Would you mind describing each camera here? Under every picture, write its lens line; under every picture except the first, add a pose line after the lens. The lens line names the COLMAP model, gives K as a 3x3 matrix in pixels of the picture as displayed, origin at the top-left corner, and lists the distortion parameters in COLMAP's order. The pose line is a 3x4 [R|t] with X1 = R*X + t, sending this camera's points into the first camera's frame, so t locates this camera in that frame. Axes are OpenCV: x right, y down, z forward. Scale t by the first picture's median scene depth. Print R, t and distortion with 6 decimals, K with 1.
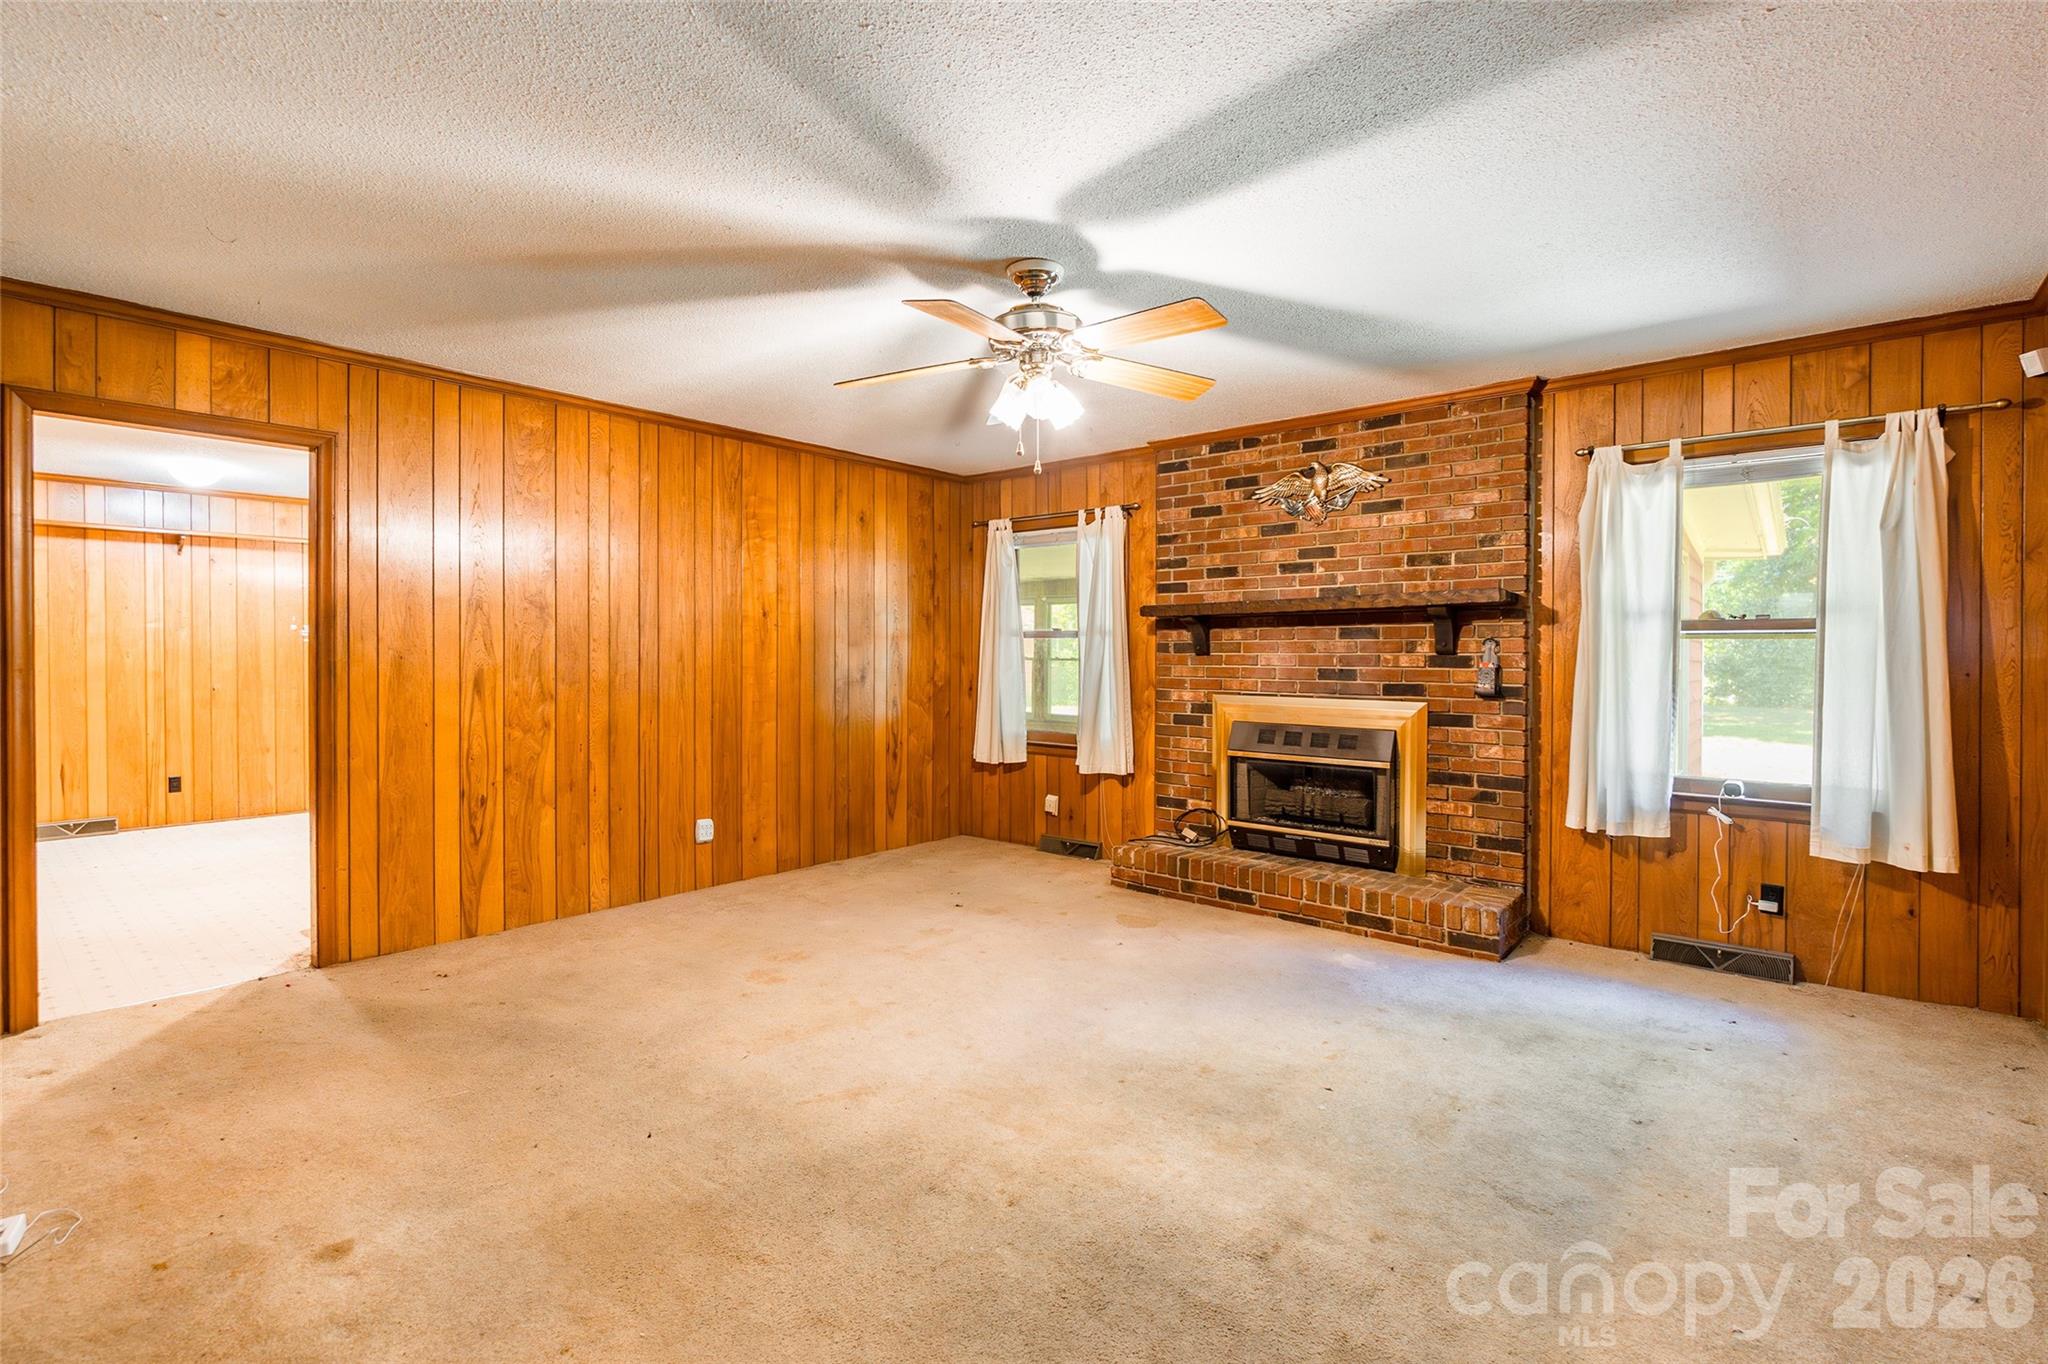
lens RADIAL K [[937.7, 0, 1042.6], [0, 937.7, 664.5], [0, 0, 1]] dist [-0.013263, 0.001145]
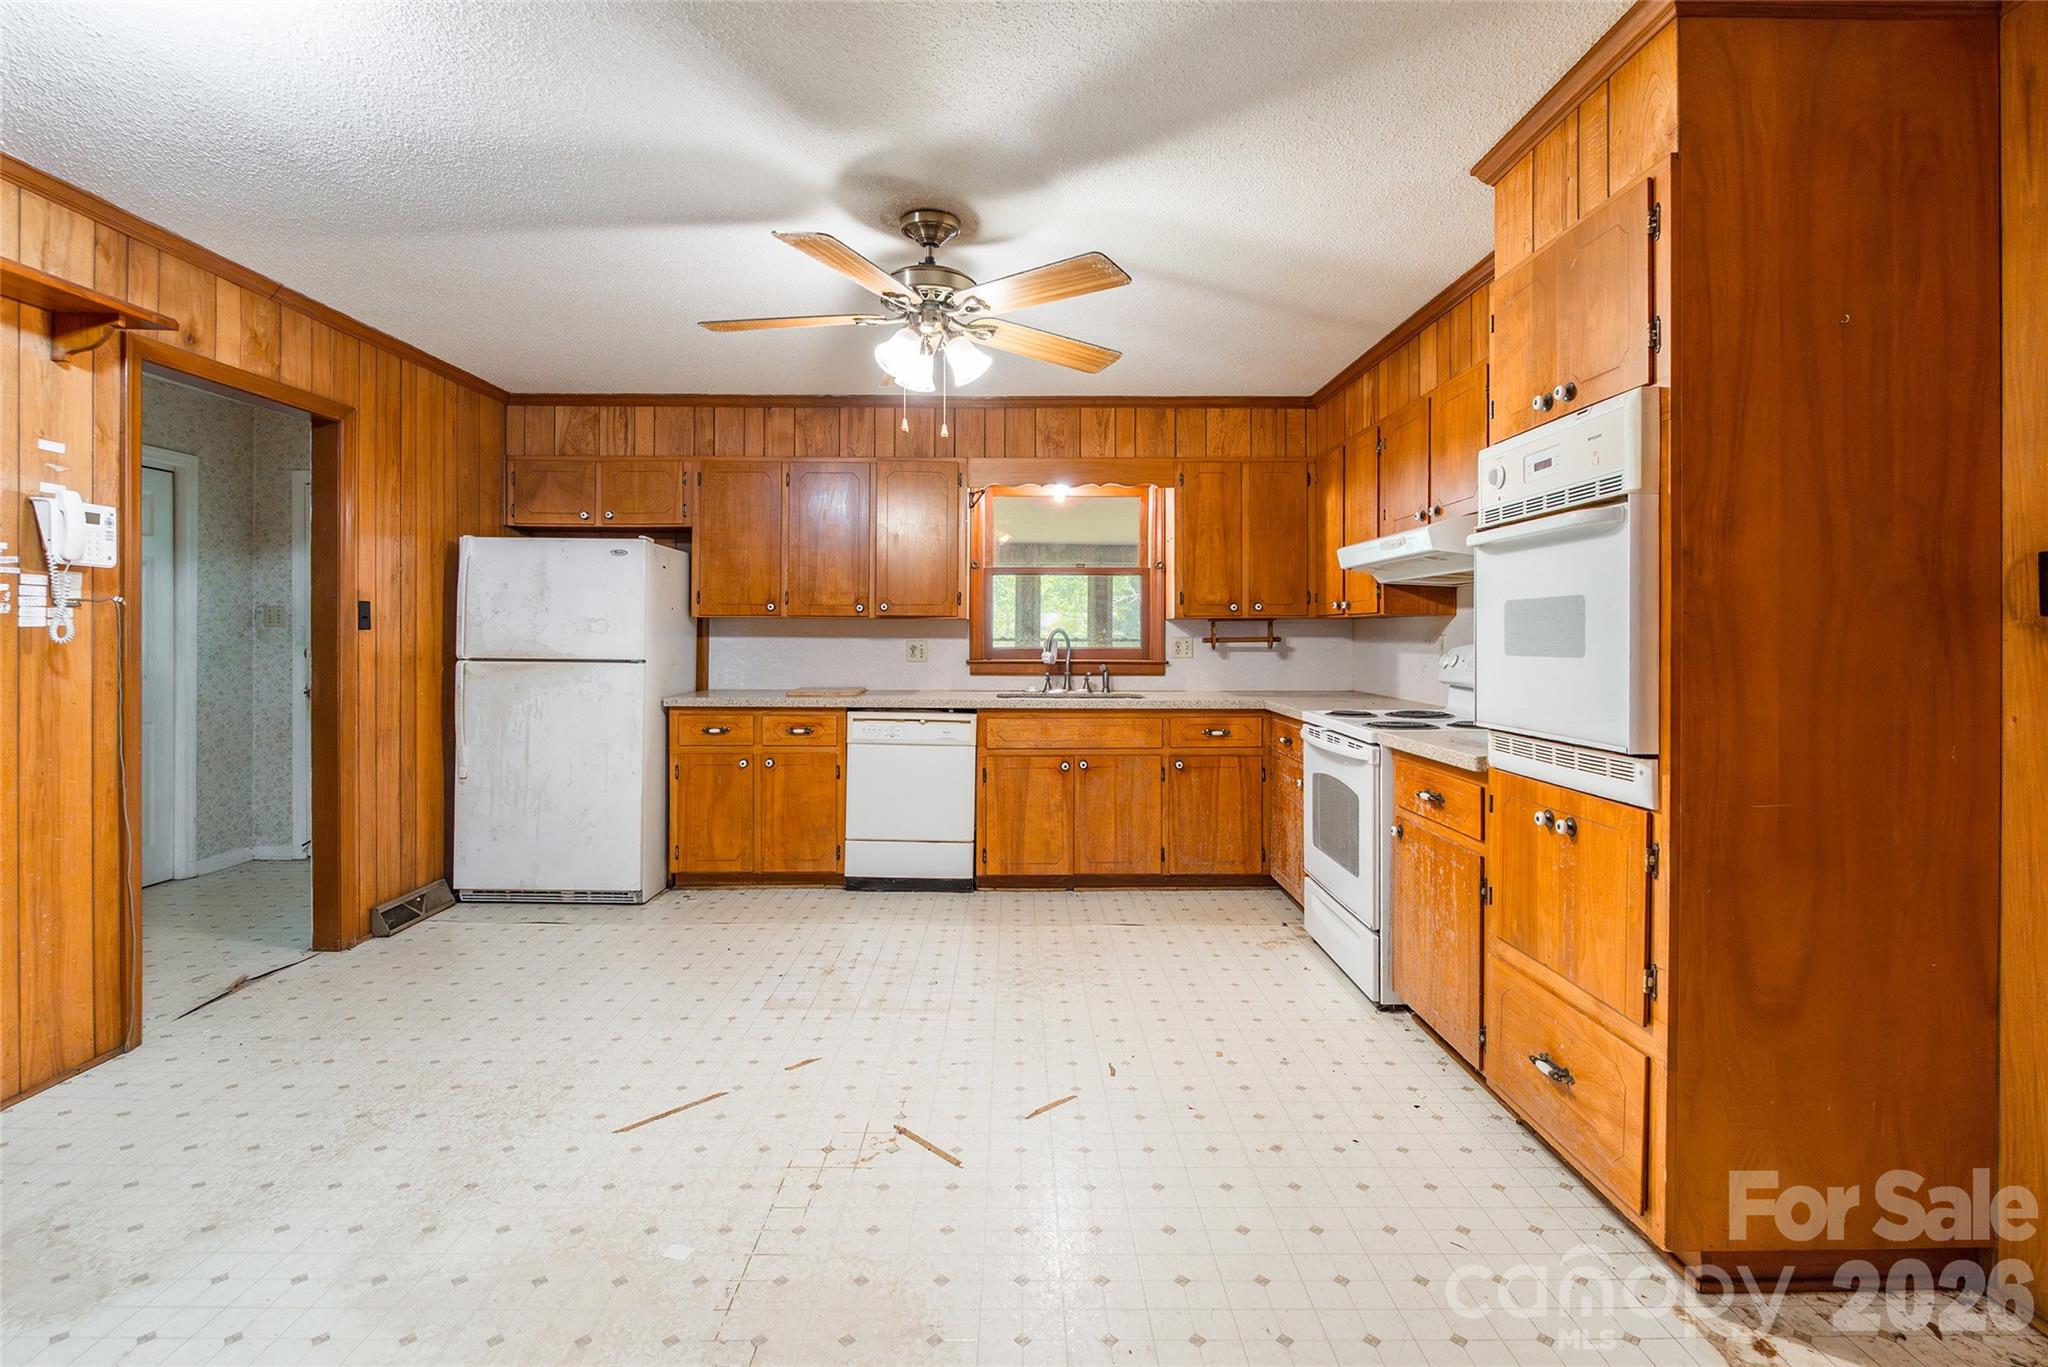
lens RADIAL K [[937.7, 0, 1022.3], [0, 937.7, 634.8], [0, 0, 1]] dist [-0.013263, 0.001145]
pose [[0.762982, 0.003423, 0.646411, -0.787158], [0.005373, 0.999918, -0.011637, -0.003526], [-0.646398, 0.012353, 0.762900, 0.567347]]
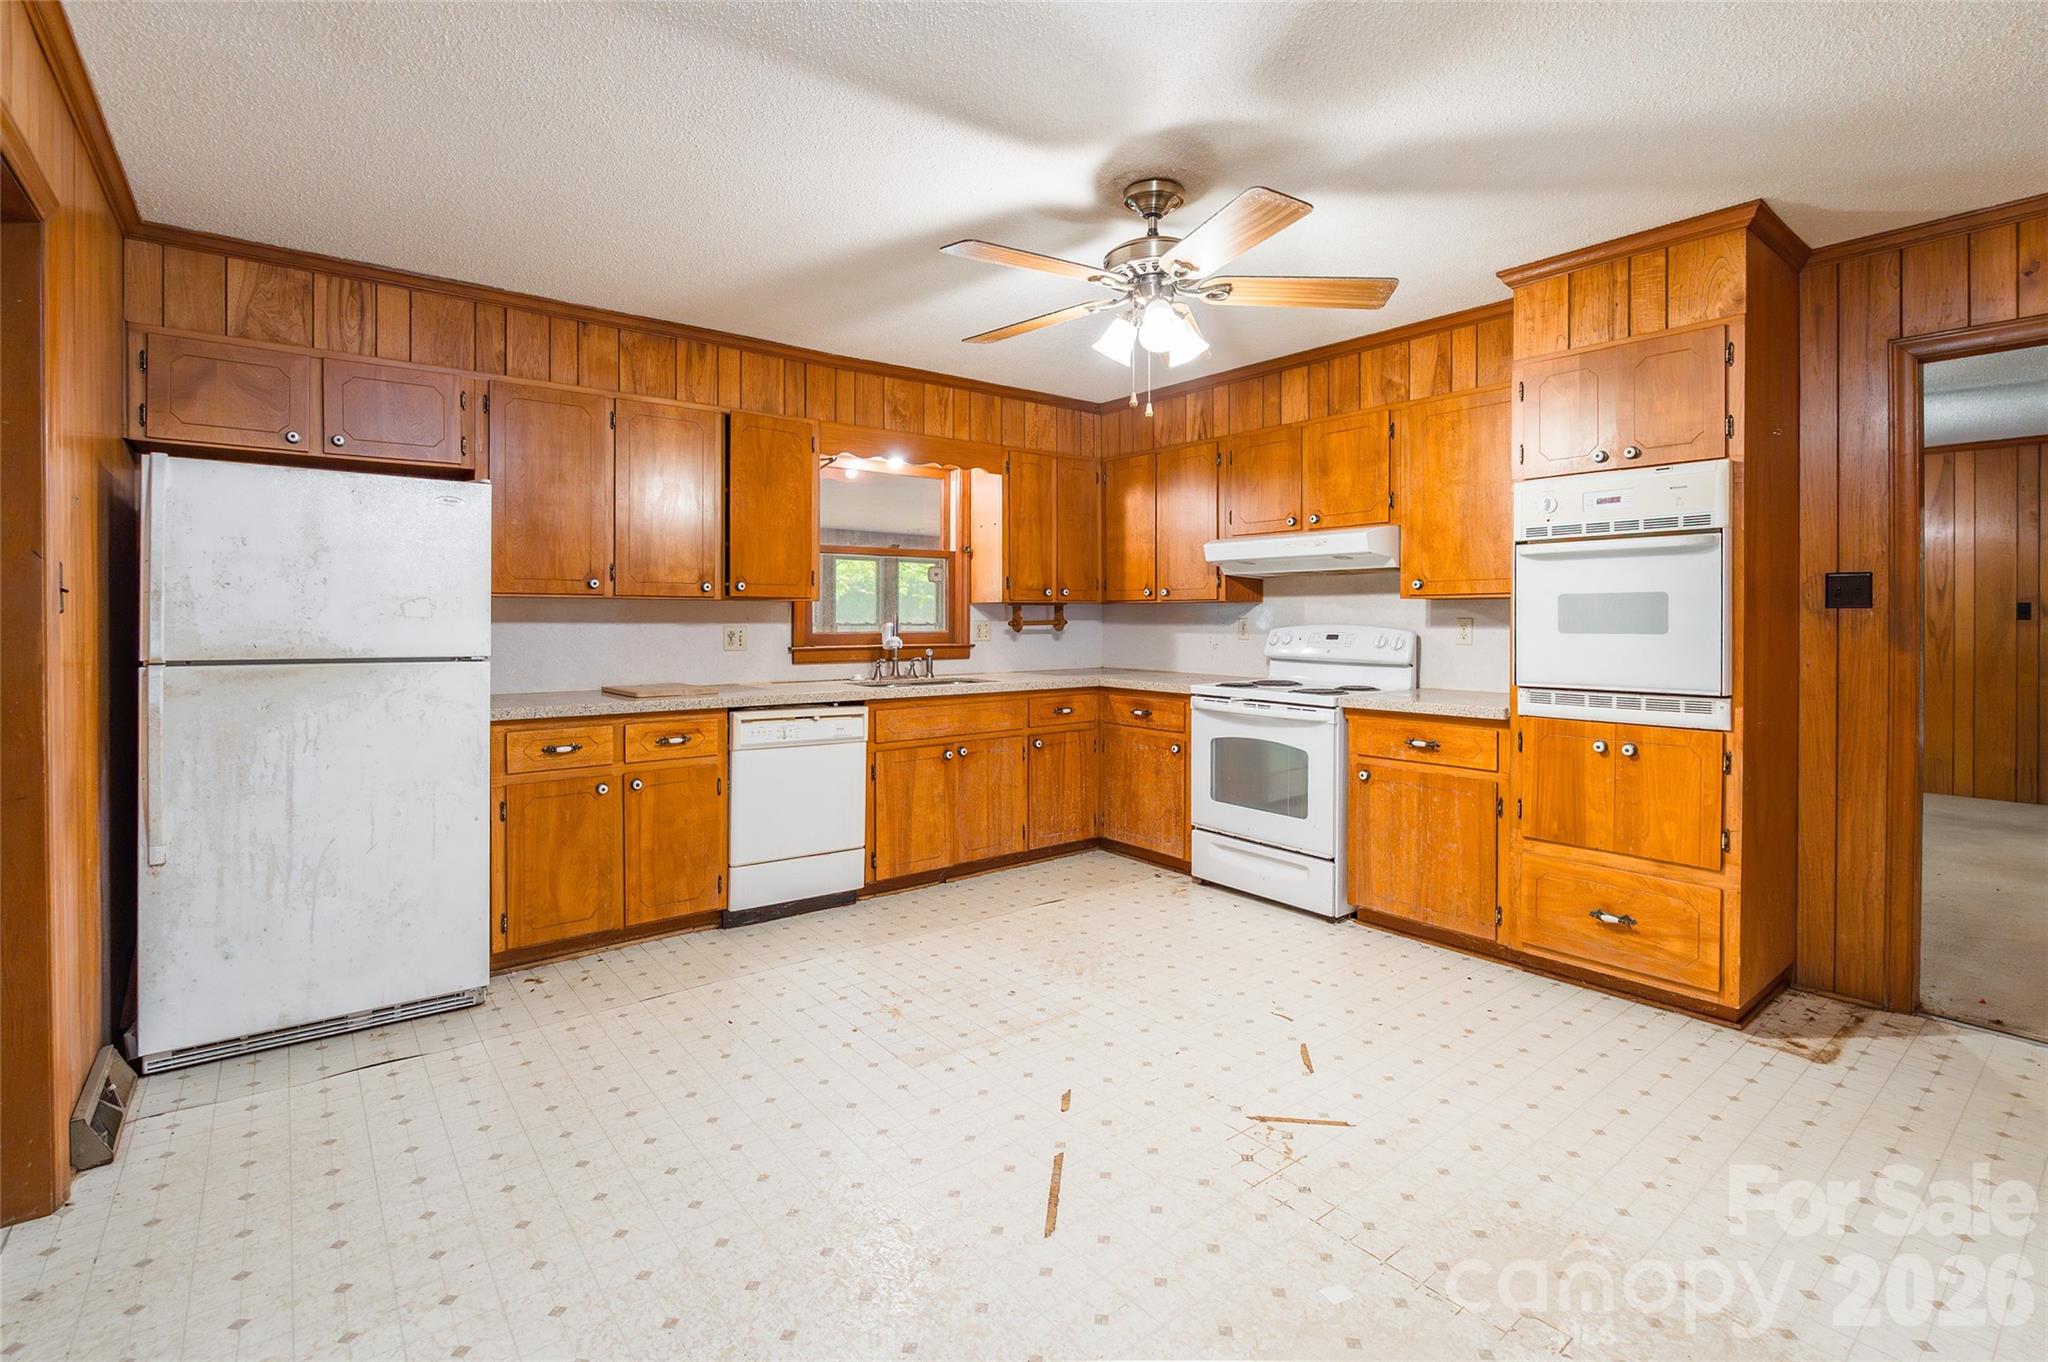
lens RADIAL K [[937.7, 0, 1000.6], [0, 937.7, 623.4], [0, 0, 1]] dist [-0.013263, 0.001145]
pose [[0.216929, -0.004418, 0.976177, -0.952425], [0.012956, 0.999915, 0.001646, -0.008537], [-0.976101, 0.012290, 0.216968, 0.878466]]
